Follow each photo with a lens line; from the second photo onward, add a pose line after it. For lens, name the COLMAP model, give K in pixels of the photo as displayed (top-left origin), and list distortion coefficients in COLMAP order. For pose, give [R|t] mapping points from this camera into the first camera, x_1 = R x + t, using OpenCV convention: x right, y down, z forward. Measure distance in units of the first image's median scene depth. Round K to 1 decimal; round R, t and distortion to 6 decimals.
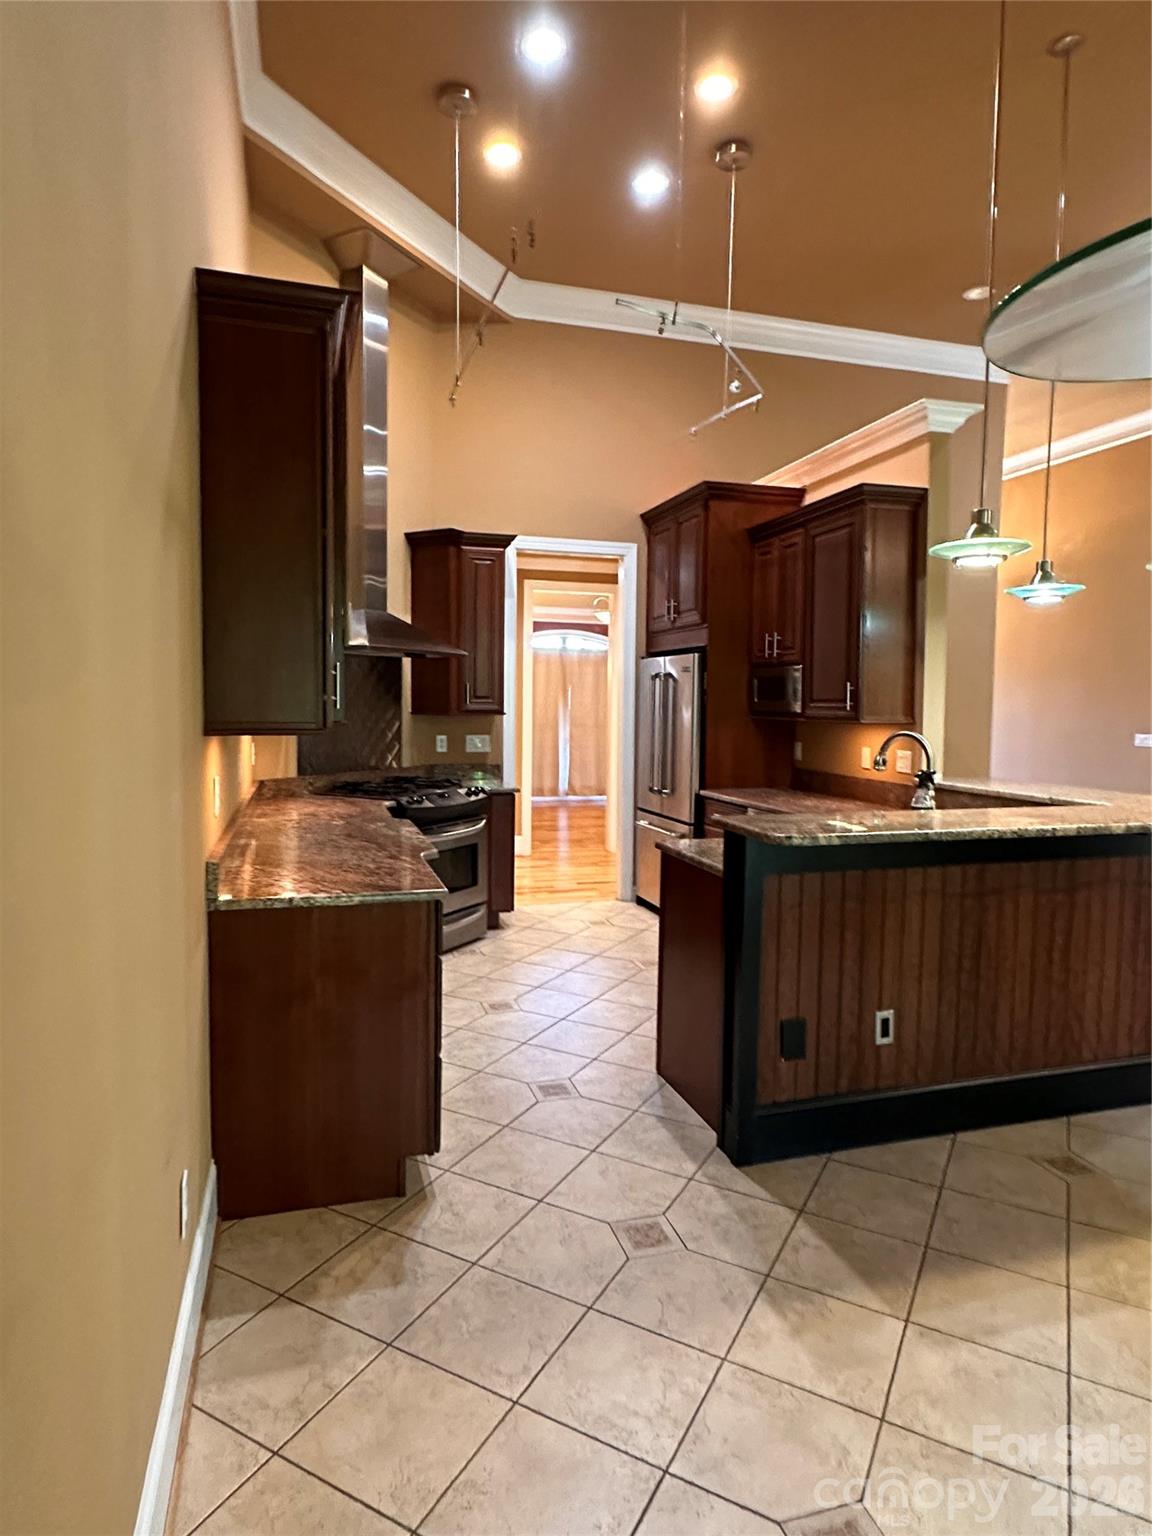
lens RADIAL K [[899.5, 0, 574.1], [0, 899.5, 765.0], [0, 0, 1]] dist [-0.008325, 0.001077]
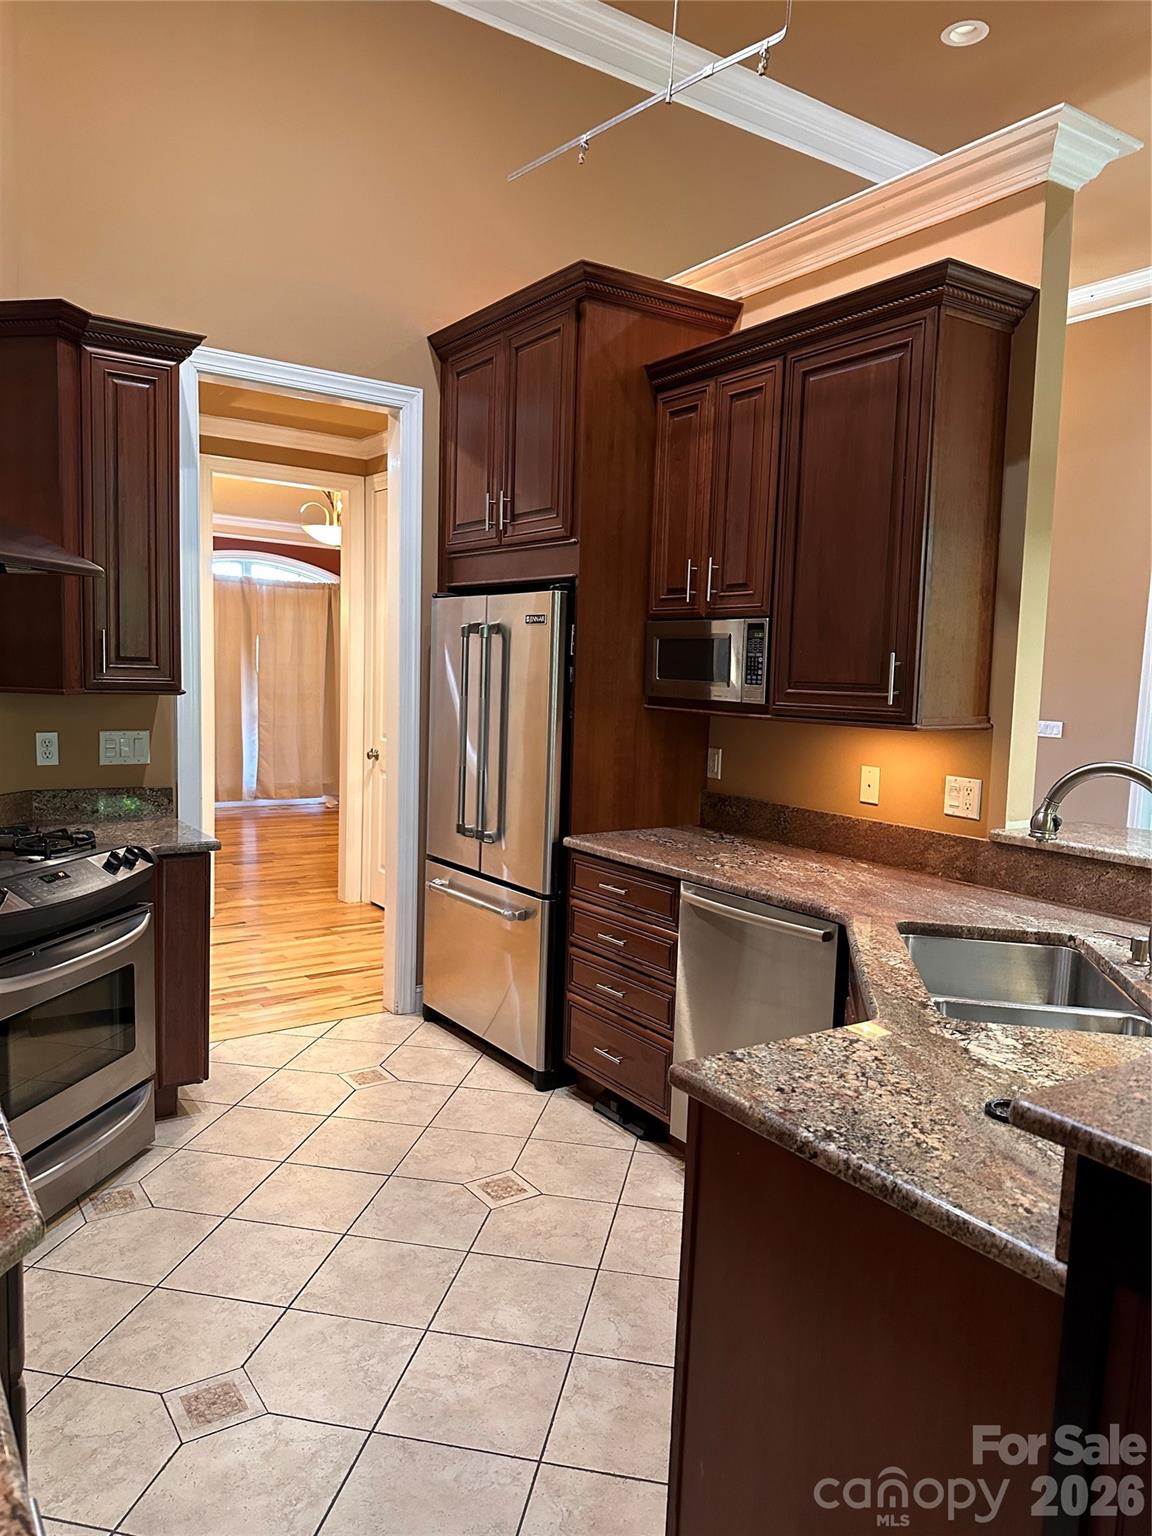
lens RADIAL K [[1086.8, 0, 576.0], [0, 1086.8, 779.6], [0, 0, 1]] dist [0.031411, -0.038255]
pose [[0.954411, -0.013497, 0.298192, -0.051603], [0.000968, 0.999112, 0.042125, -0.035791], [-0.298495, -0.039916, 0.953576, 0.355231]]
